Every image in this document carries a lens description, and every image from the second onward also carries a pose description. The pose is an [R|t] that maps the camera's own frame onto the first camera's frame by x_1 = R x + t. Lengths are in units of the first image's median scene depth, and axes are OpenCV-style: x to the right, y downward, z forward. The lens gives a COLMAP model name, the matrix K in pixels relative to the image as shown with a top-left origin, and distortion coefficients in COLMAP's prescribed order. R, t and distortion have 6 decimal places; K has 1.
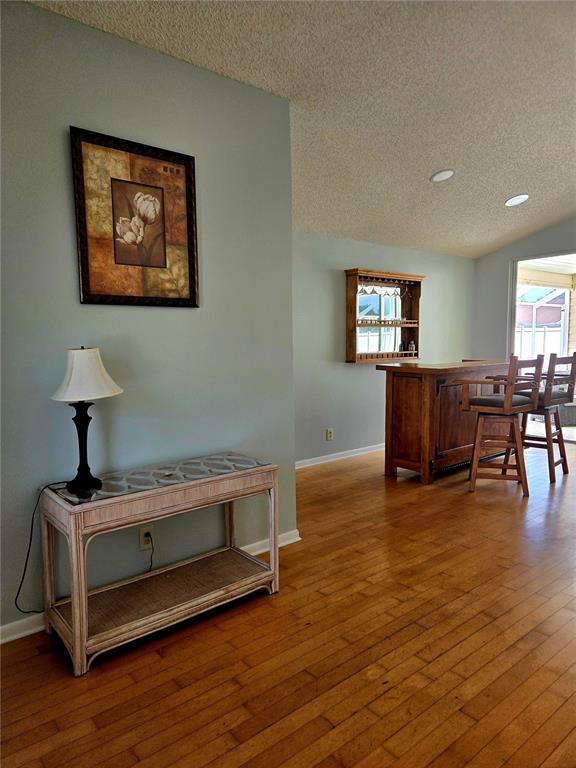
lens RADIAL K [[520.6, 0, 285.0], [0, 520.6, 384.1], [0, 0, 1]] dist [0.059369, 0.002332]
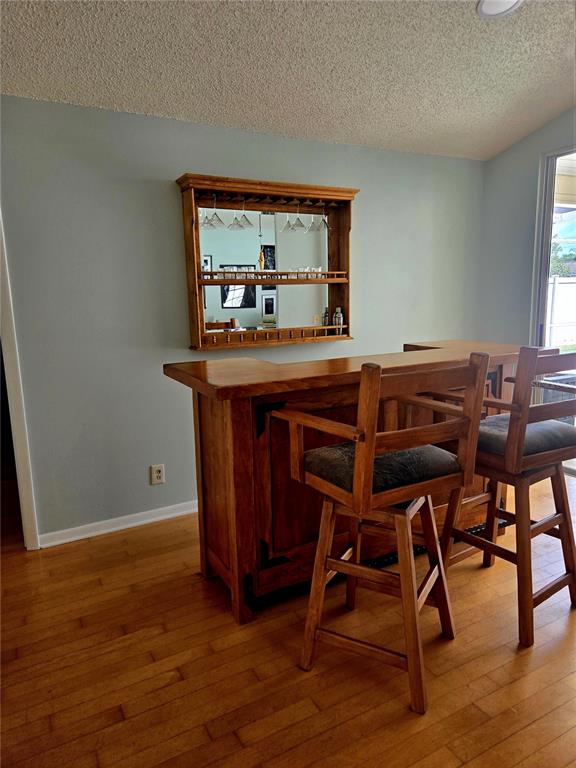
lens RADIAL K [[520.6, 0, 285.0], [0, 520.6, 384.1], [0, 0, 1]] dist [0.059369, 0.002332]
pose [[0.981726, 0.018883, -0.189360, 0.298253], [-0.002974, 0.996465, 0.083951, -0.046741], [0.190276, -0.081853, 0.978312, 0.419240]]
